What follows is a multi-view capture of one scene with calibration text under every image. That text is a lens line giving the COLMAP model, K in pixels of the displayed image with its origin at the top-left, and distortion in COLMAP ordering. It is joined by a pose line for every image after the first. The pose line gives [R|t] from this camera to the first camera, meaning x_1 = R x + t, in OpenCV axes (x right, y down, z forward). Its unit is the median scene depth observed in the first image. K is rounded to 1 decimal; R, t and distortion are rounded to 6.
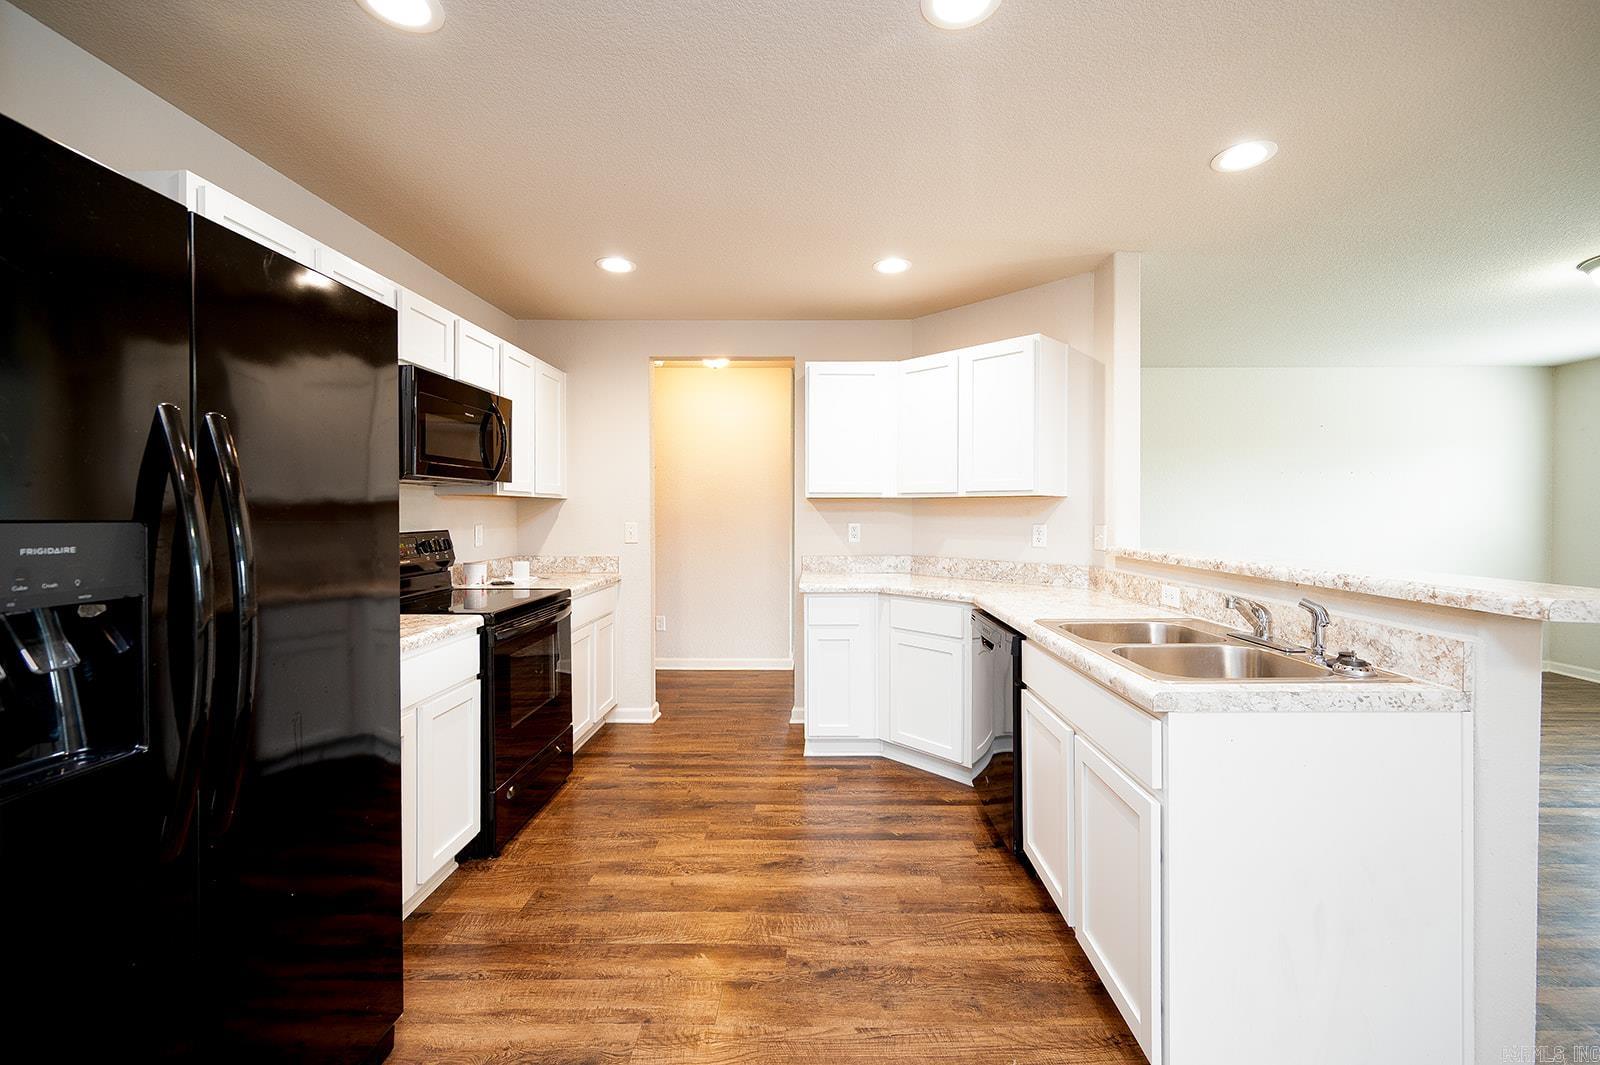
lens RADIAL K [[674.5, 0, 805.0], [0, 674.5, 511.6], [0, 0, 1]] dist [-0.000709, -0.000225]
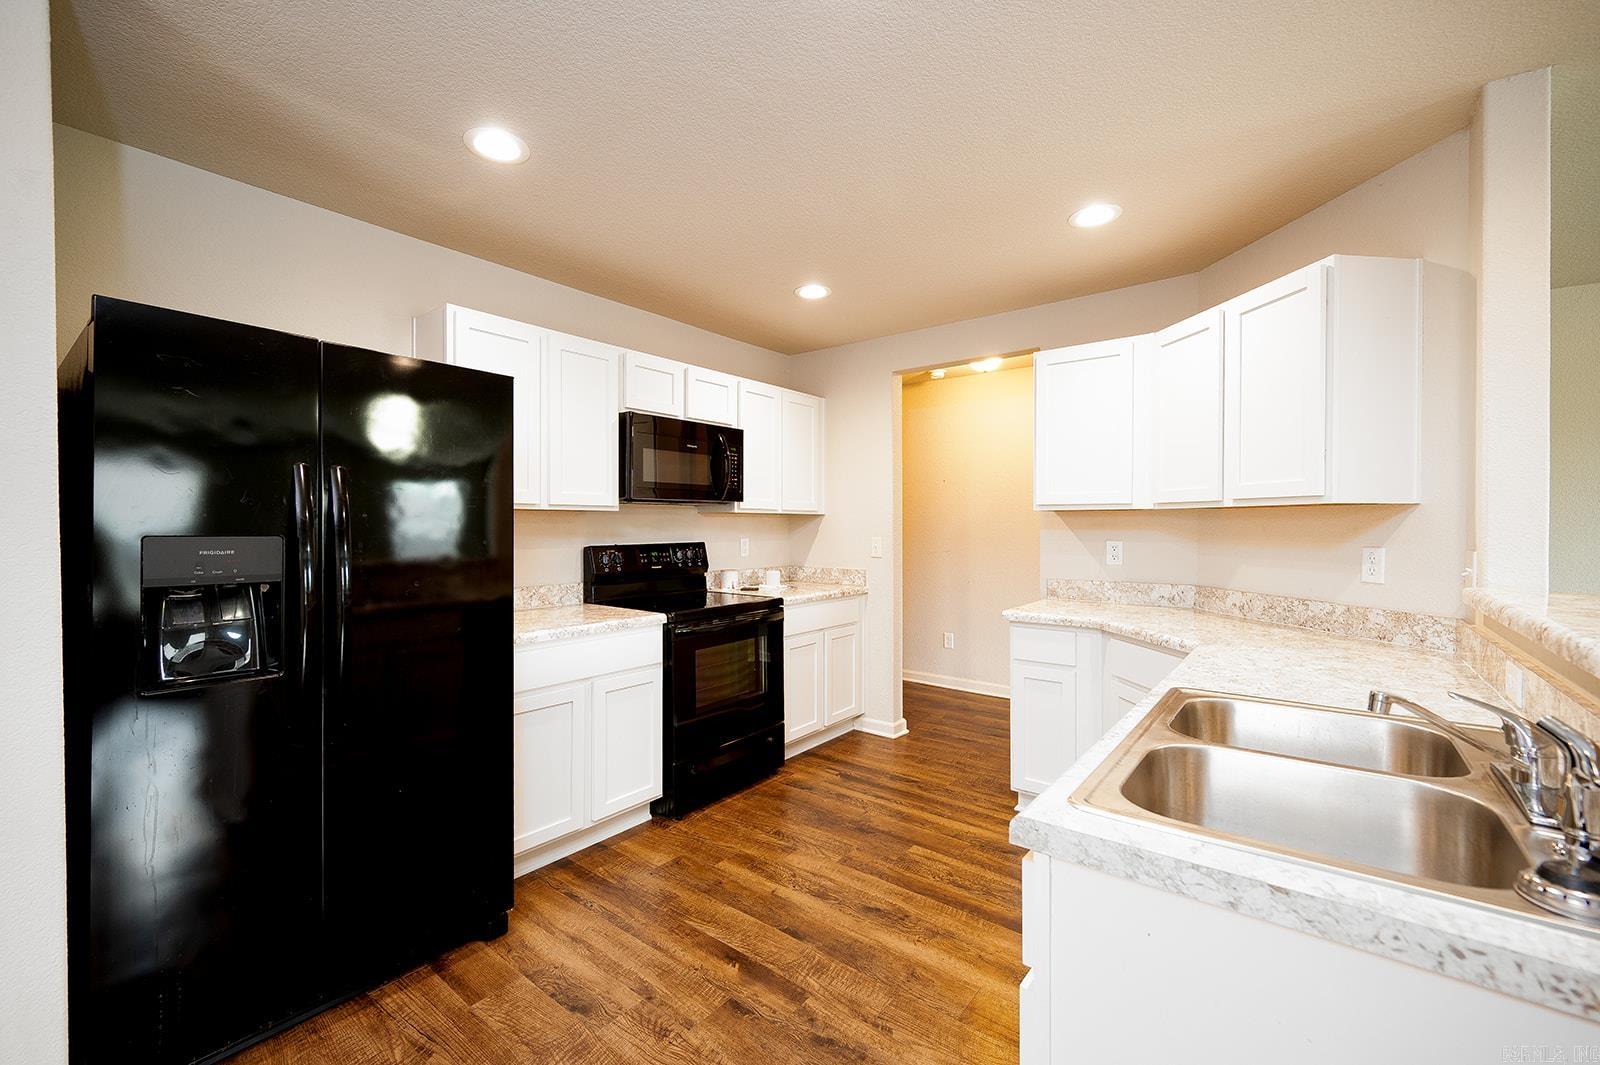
lens RADIAL K [[662.0, 0, 763.6], [0, 662.0, 524.8], [0, 0, 1]] dist [0.001129, 0.000049]
pose [[0.780836, -0.000790, -0.624735, 0.324452], [0.000914, 1.000000, -0.000122, -0.003833], [0.624735, -0.000475, 0.780837, 0.158918]]
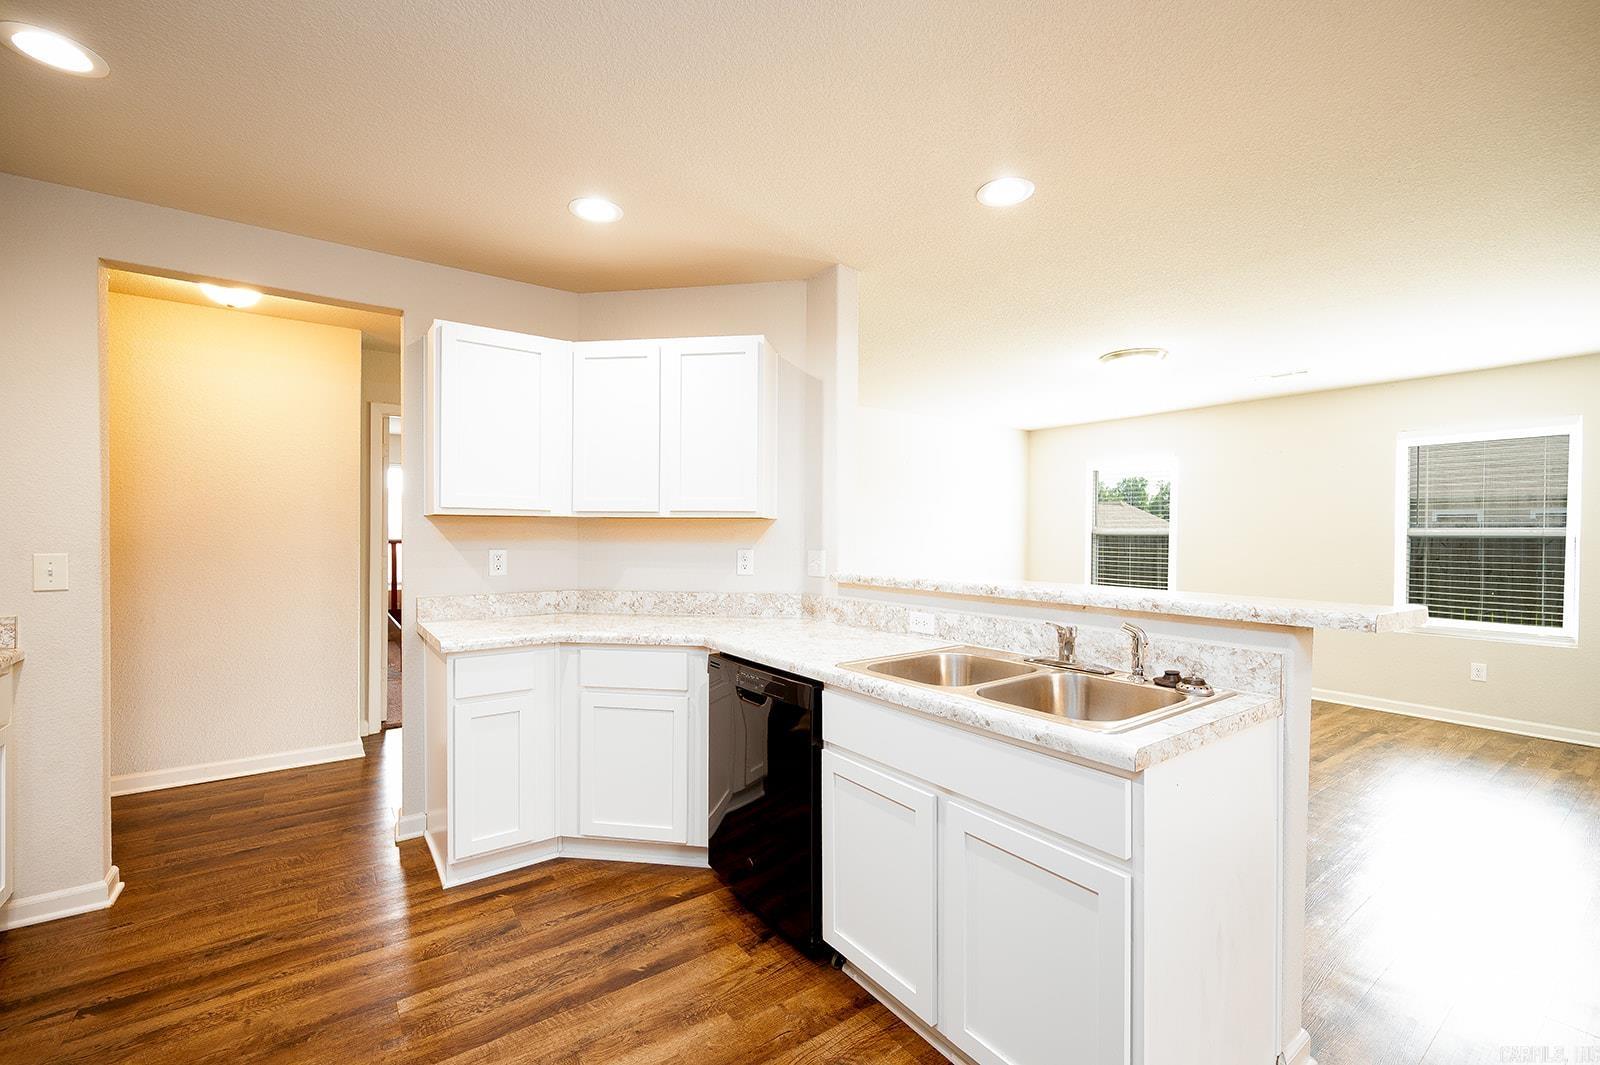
lens RADIAL K [[682.8, 0, 822.8], [0, 682.8, 535.2], [0, 0, 1]] dist [-0.000963, 0.000154]
pose [[0.785837, 0.001443, 0.618432, -0.150638], [-0.004094, 0.999988, 0.002869, -0.003536], [-0.618420, -0.004787, 0.785833, 0.249608]]
